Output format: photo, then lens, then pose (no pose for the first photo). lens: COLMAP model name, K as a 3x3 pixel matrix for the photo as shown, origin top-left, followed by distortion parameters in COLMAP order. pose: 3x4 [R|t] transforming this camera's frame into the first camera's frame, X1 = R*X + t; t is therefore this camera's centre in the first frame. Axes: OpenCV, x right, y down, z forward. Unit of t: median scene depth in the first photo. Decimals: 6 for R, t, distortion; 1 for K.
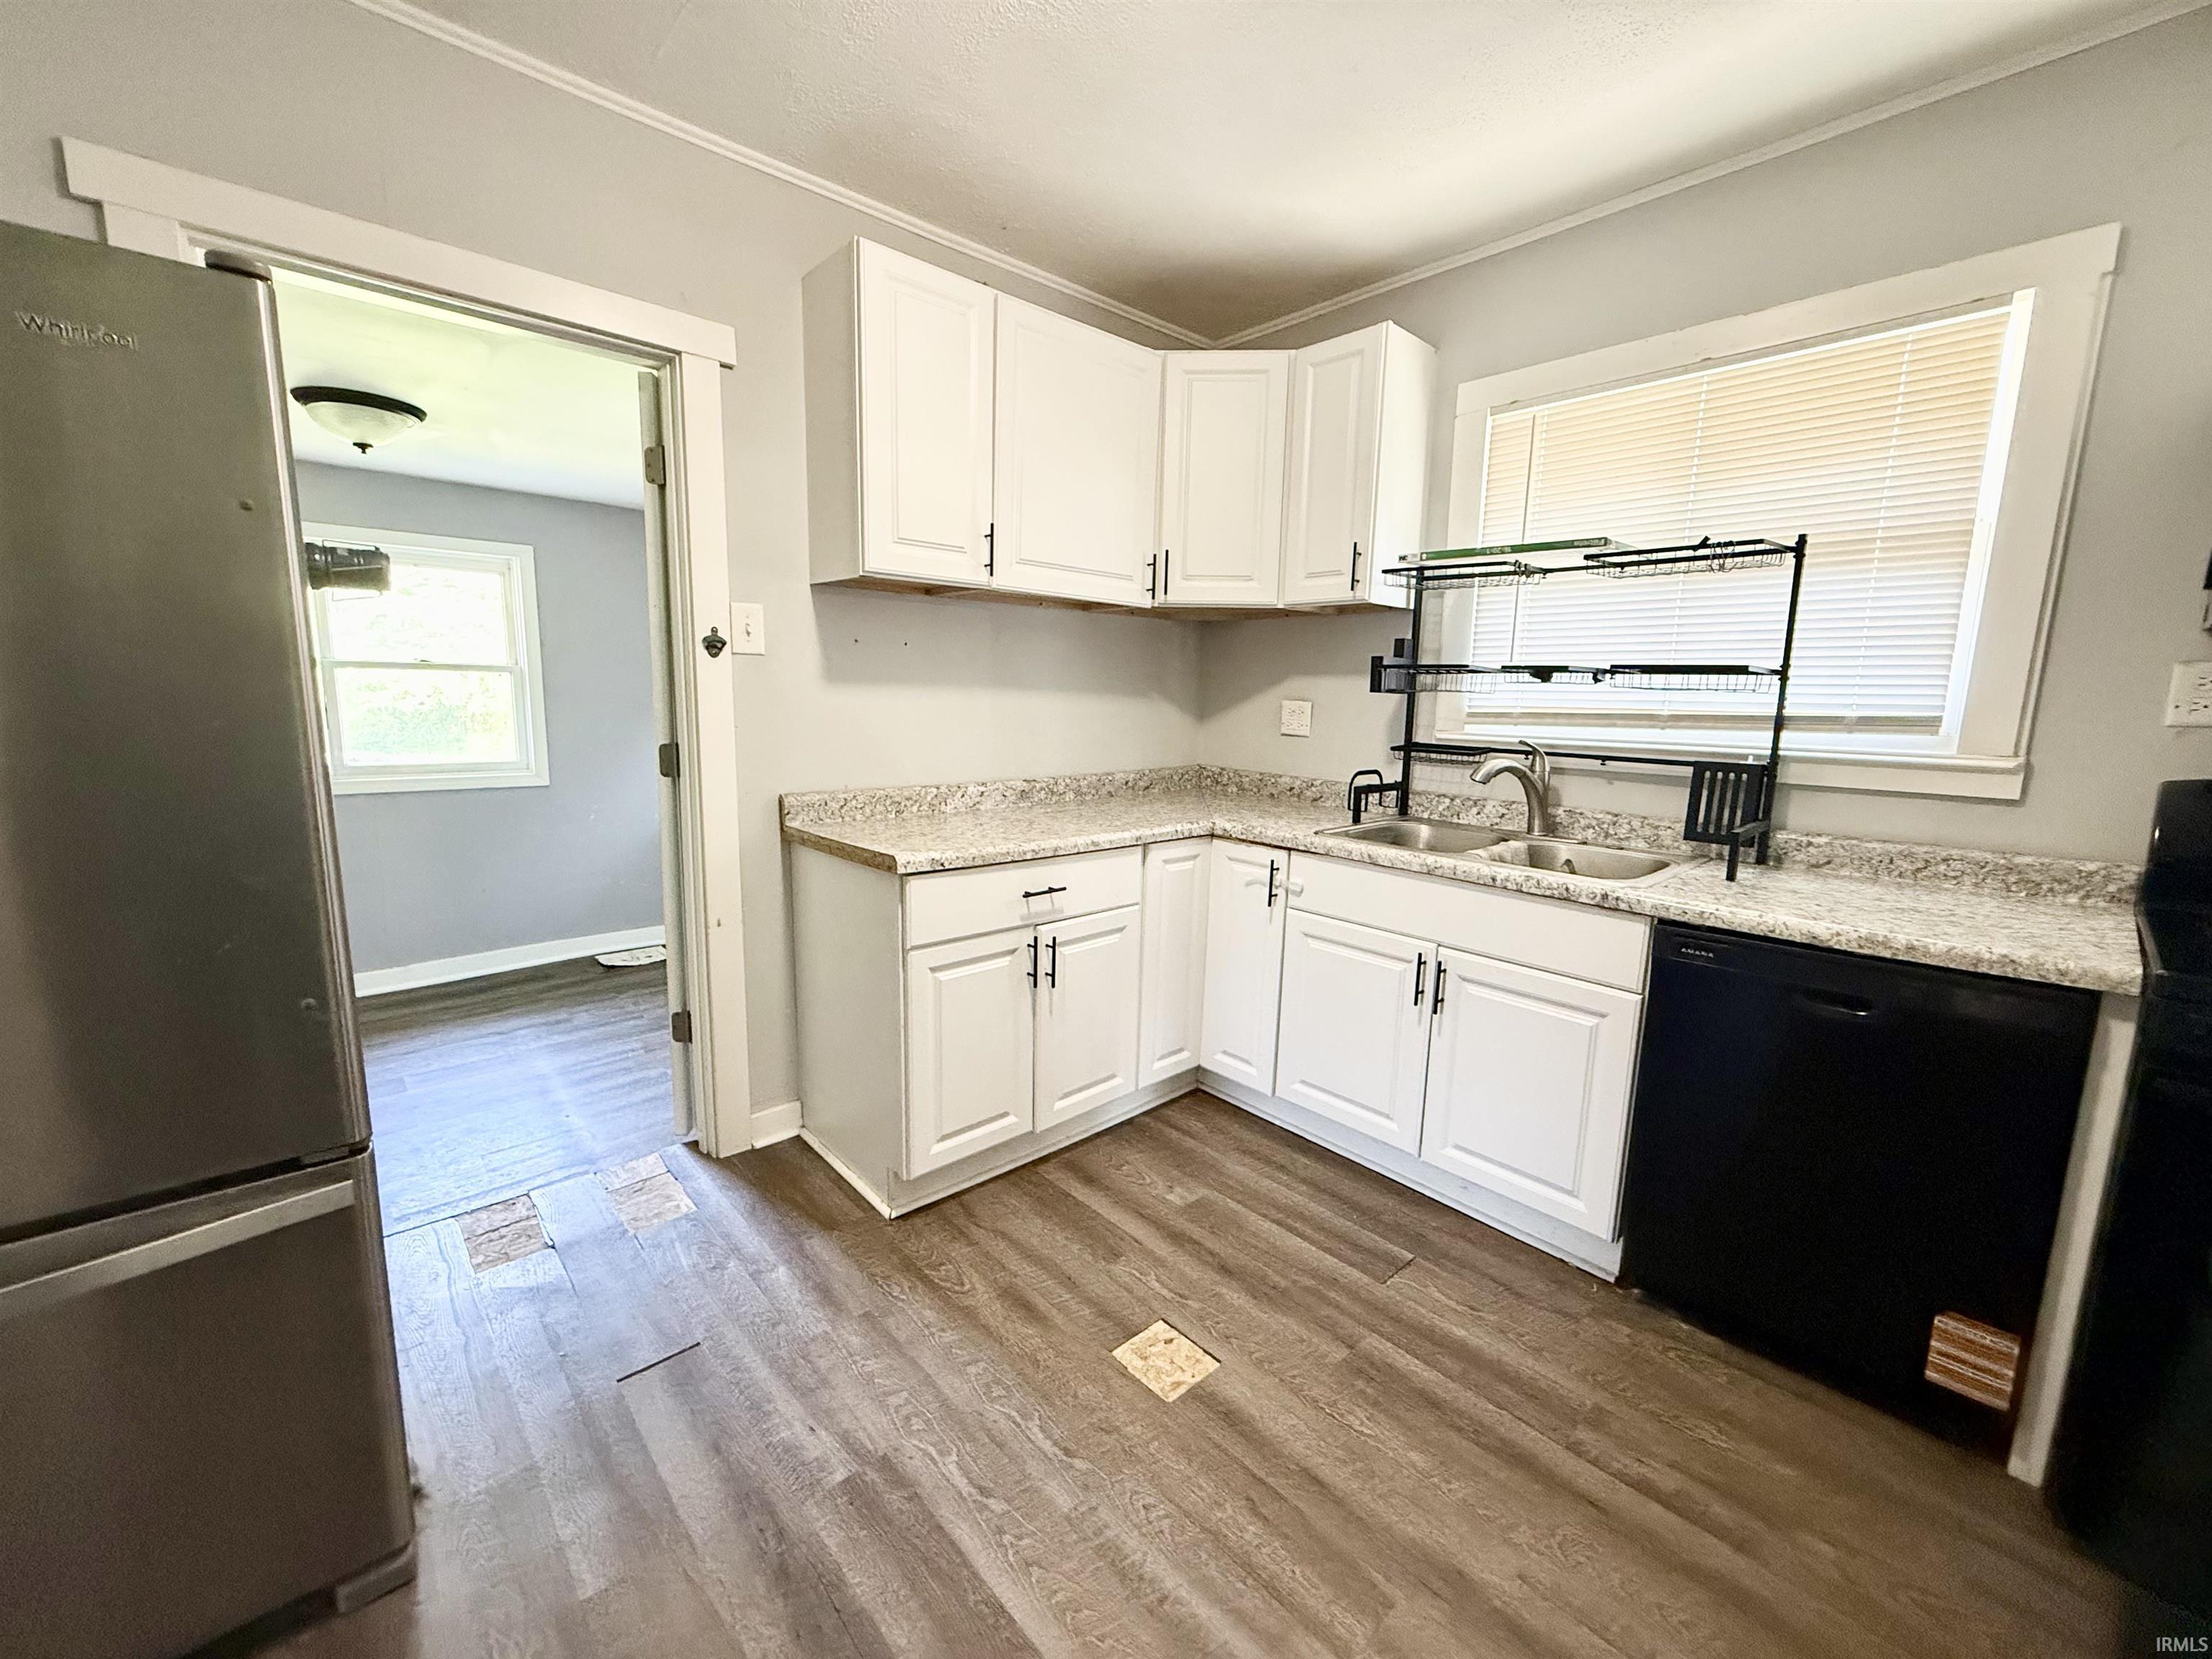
lens RADIAL K [[882.0, 0, 1106.0], [0, 882.0, 829.5], [0, 0, 1]] dist [-0.001490, -0.000096]
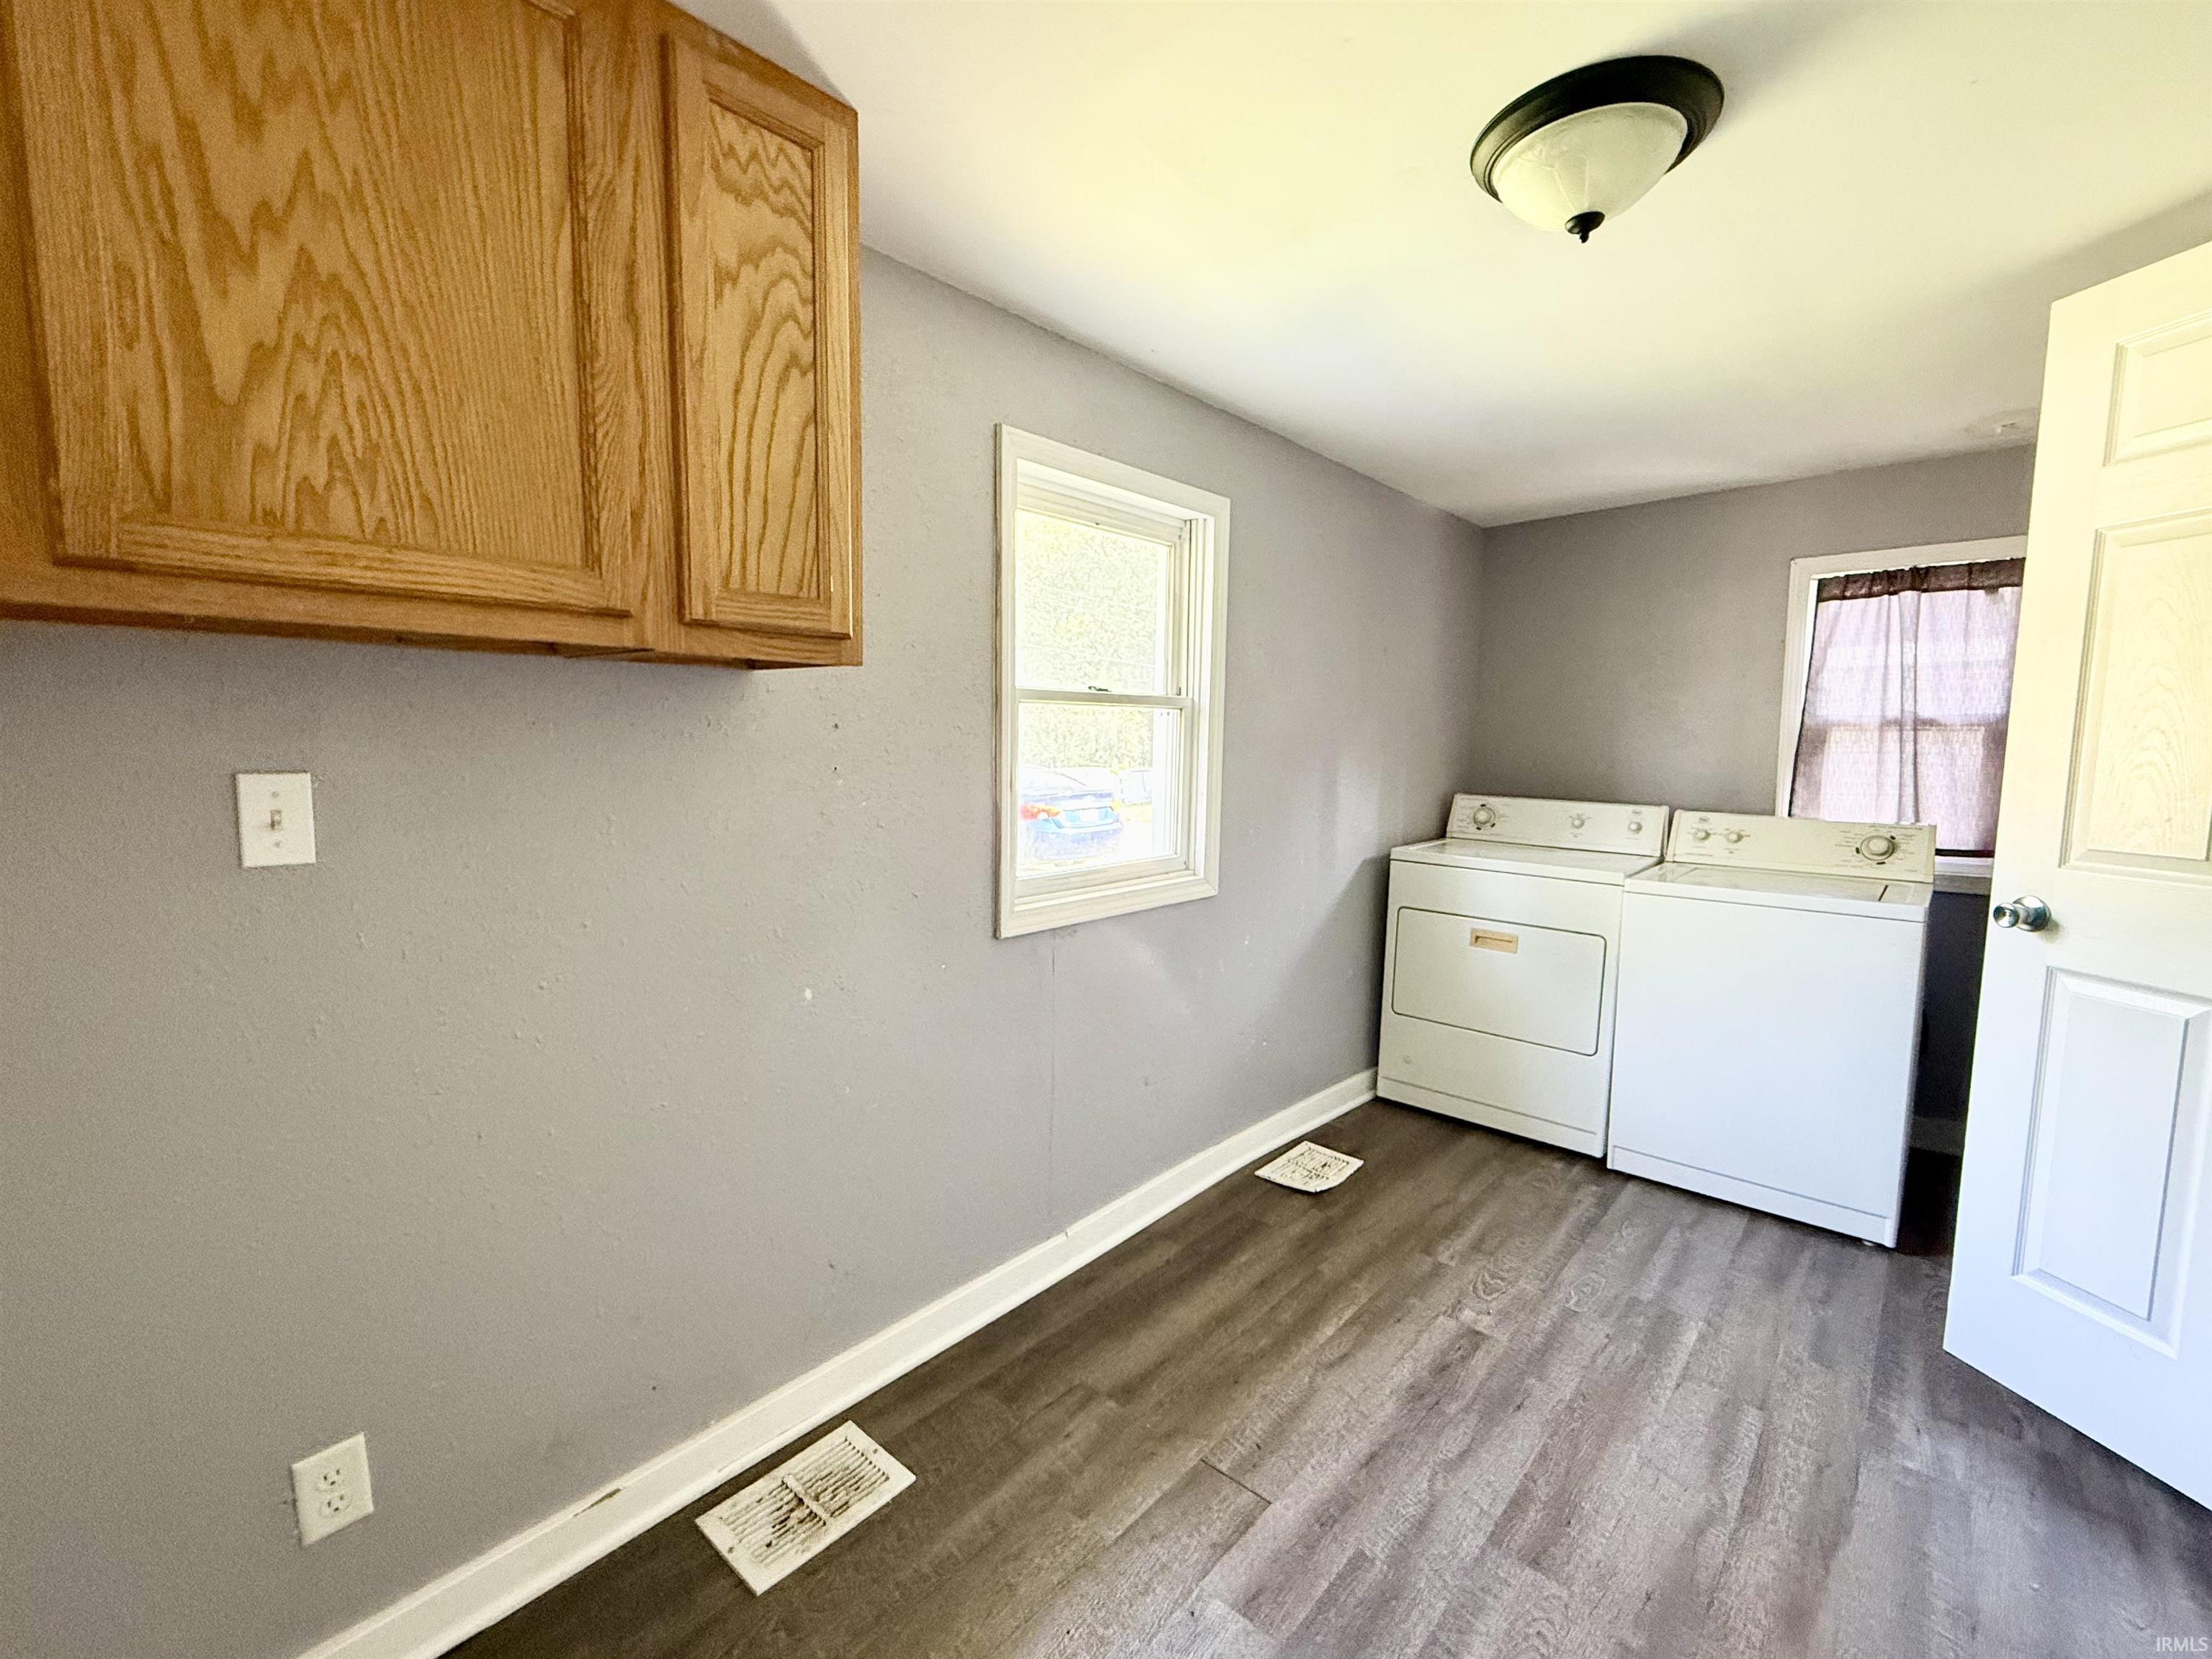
lens RADIAL K [[953.9, 0, 1106.0], [0, 953.9, 829.5], [0, 0, 1]] dist [0.000088, 0.000002]
pose [[0.993358, -0.018016, 0.113641, -0.803158], [0.024267, 0.998253, -0.053870, -0.062541], [-0.112472, 0.056270, 0.992060, 0.373113]]
